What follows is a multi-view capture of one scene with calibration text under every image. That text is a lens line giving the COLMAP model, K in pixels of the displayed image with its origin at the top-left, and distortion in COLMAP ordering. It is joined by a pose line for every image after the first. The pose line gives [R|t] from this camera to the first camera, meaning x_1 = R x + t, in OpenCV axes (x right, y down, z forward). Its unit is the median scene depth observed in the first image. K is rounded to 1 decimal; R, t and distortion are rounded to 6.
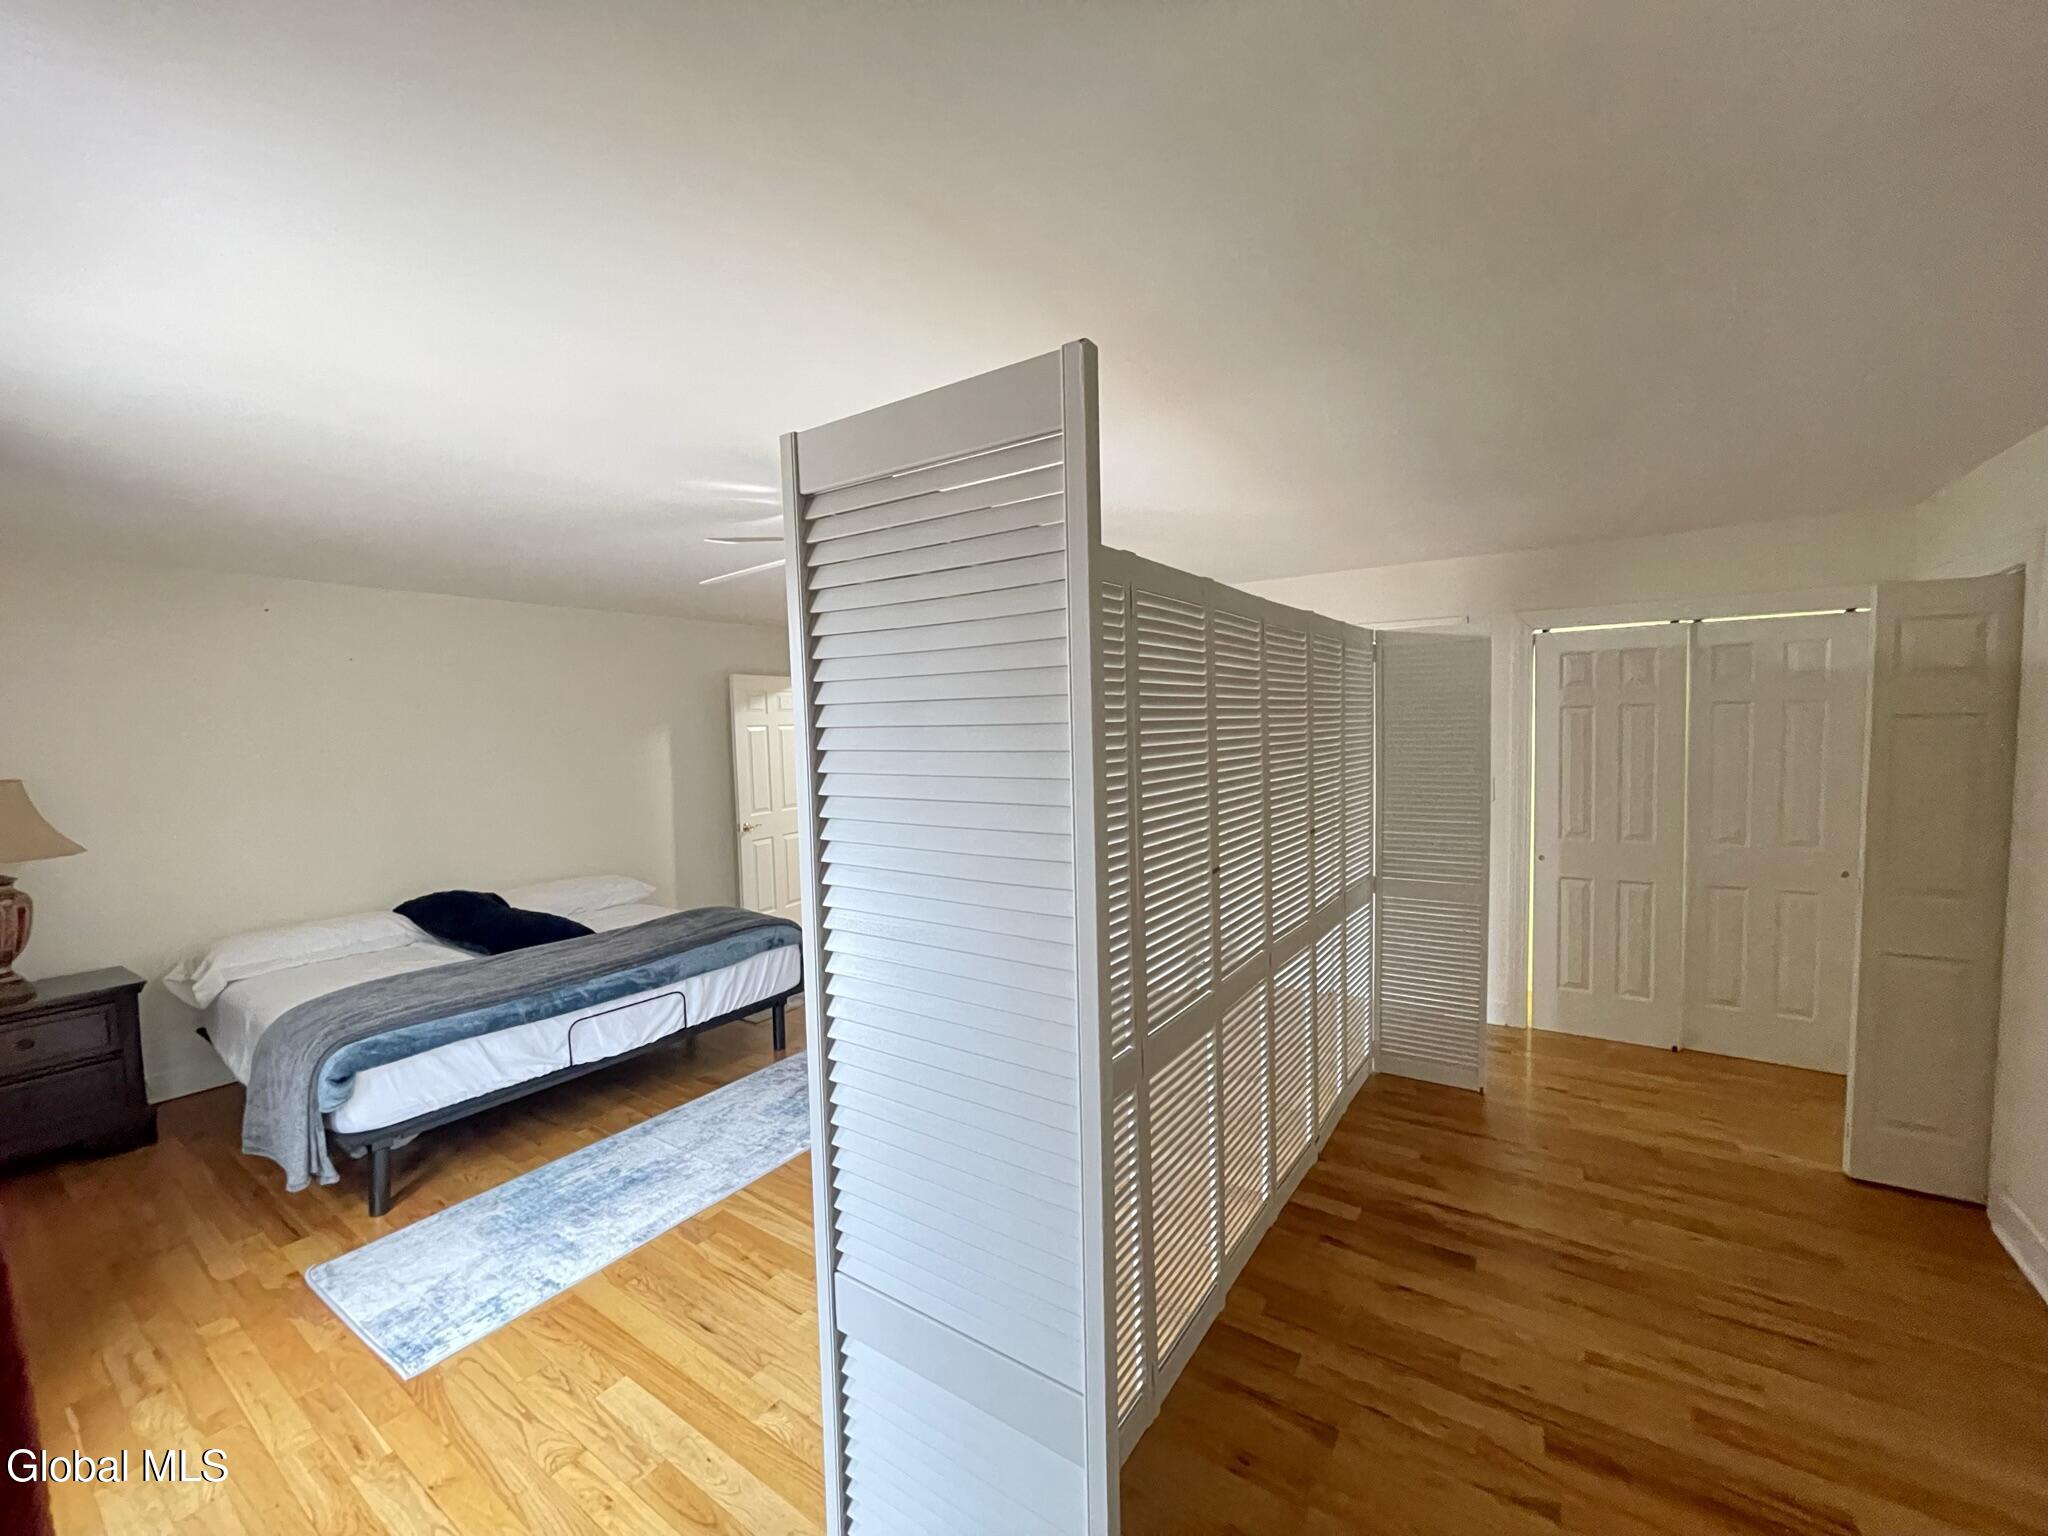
lens RADIAL K [[821.7, 0, 1024.2], [0, 821.7, 769.5], [0, 0, 1]] dist [0.000183, 0.000286]
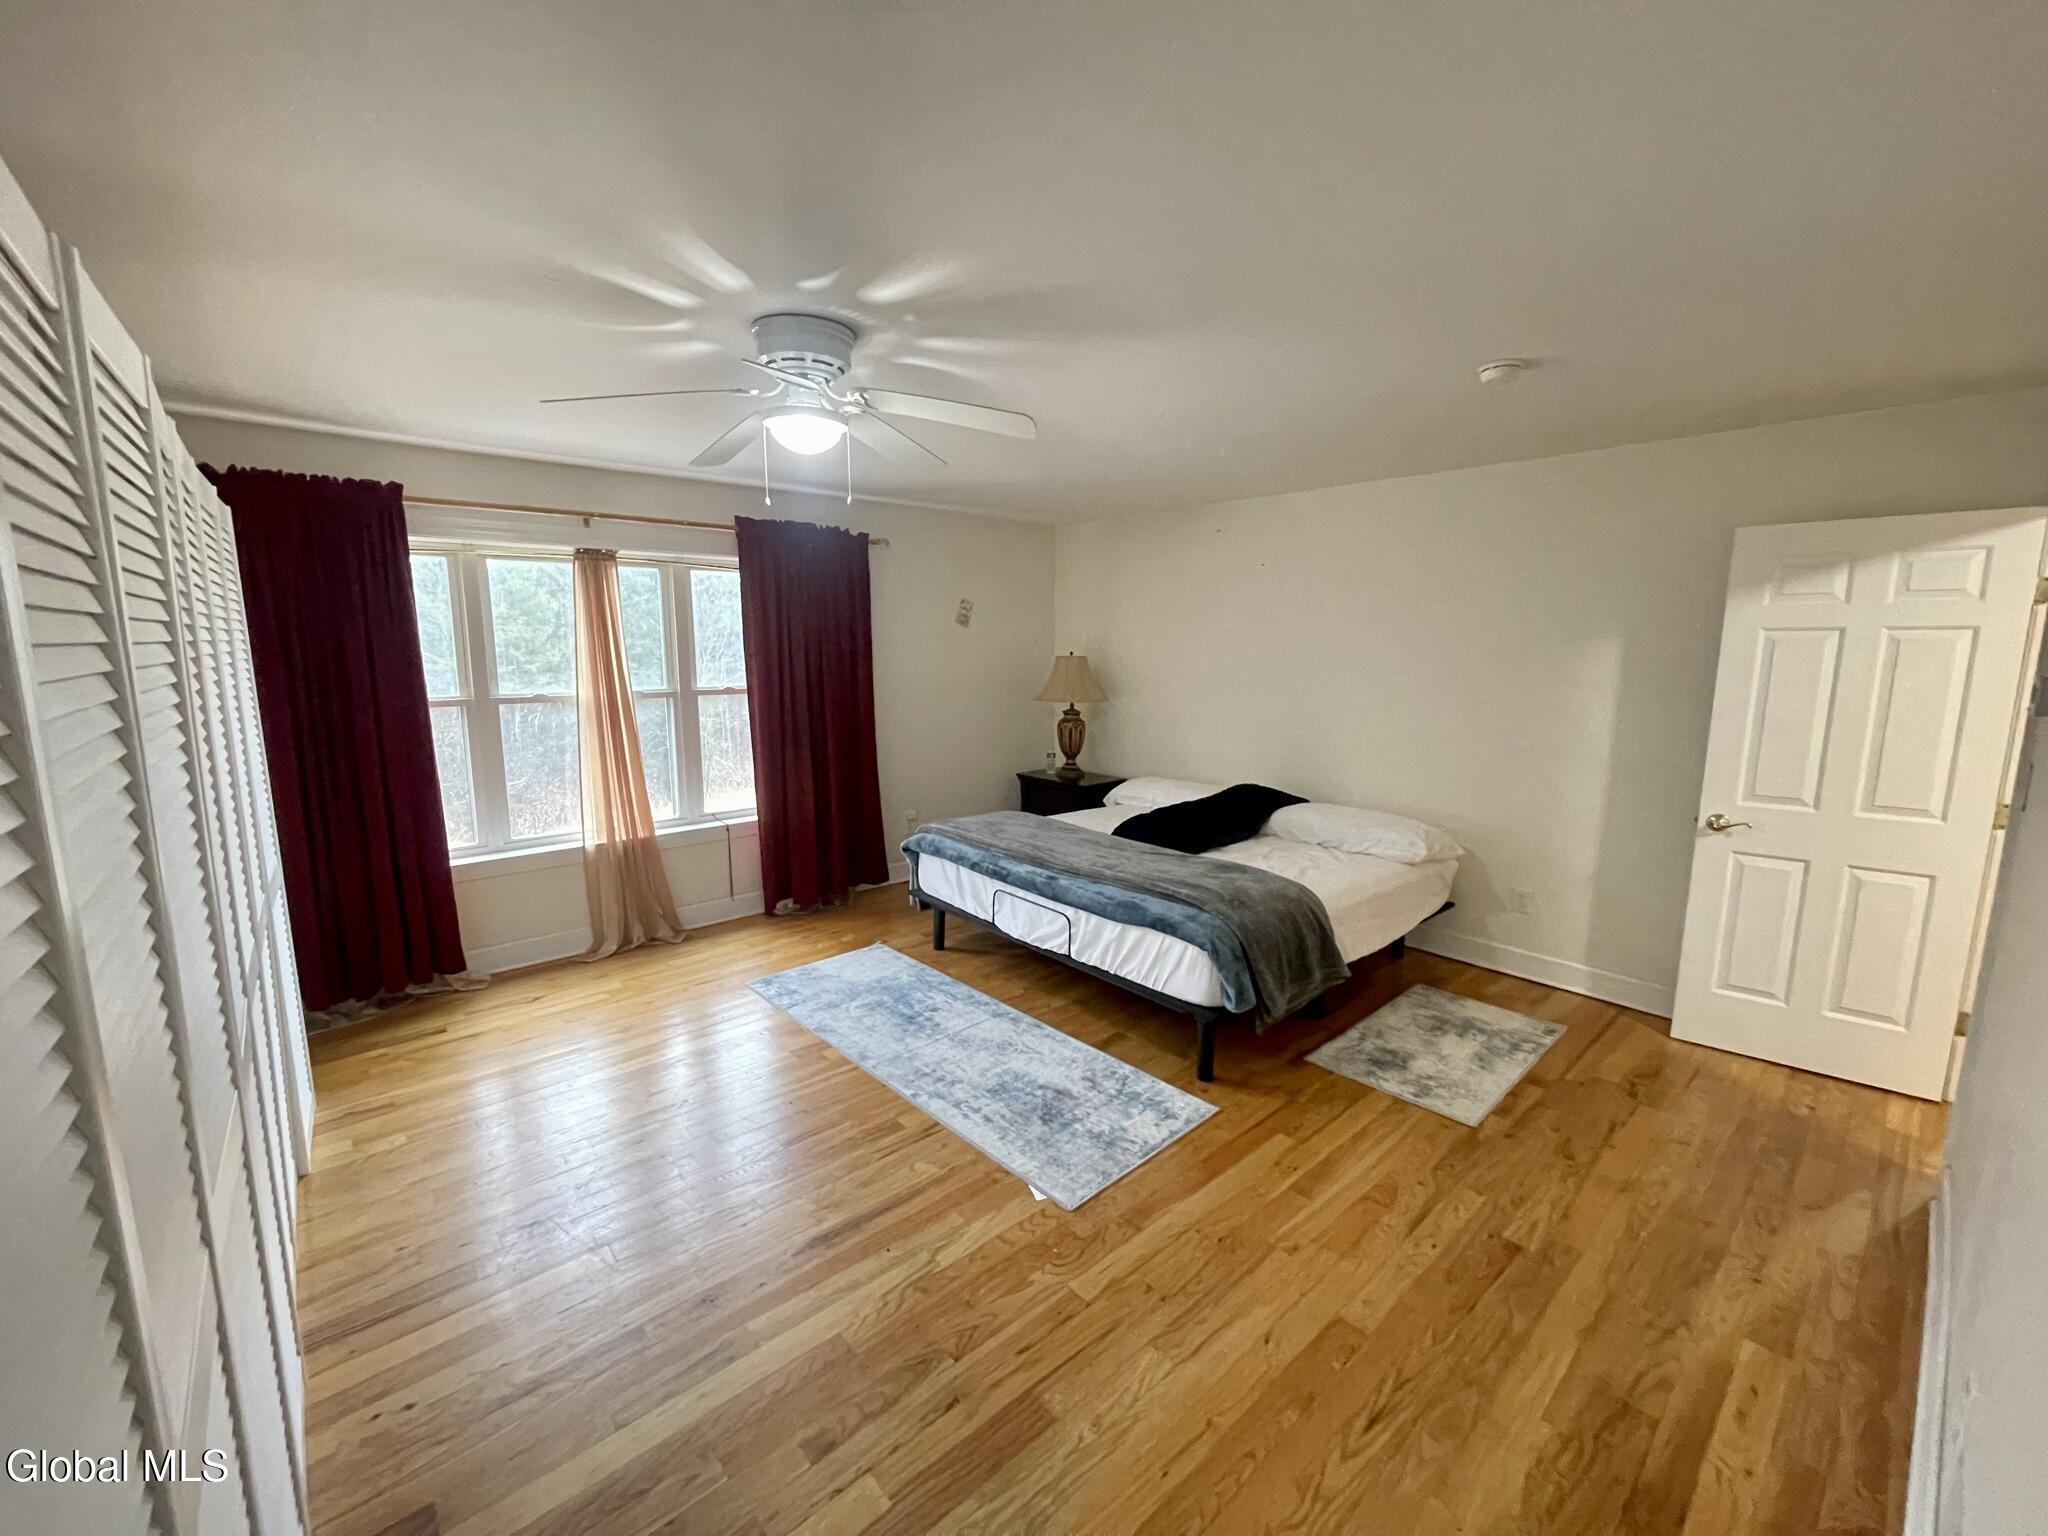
lens RADIAL K [[821.7, 0, 1021.6], [0, 821.7, 768.5], [0, 0, 1]] dist [0.000183, 0.000286]
pose [[-0.248524, 0.160138, -0.955296, 0.467838], [-0.053843, 0.982430, 0.178694, -0.058947], [0.967128, 0.095845, -0.235536, 1.181470]]
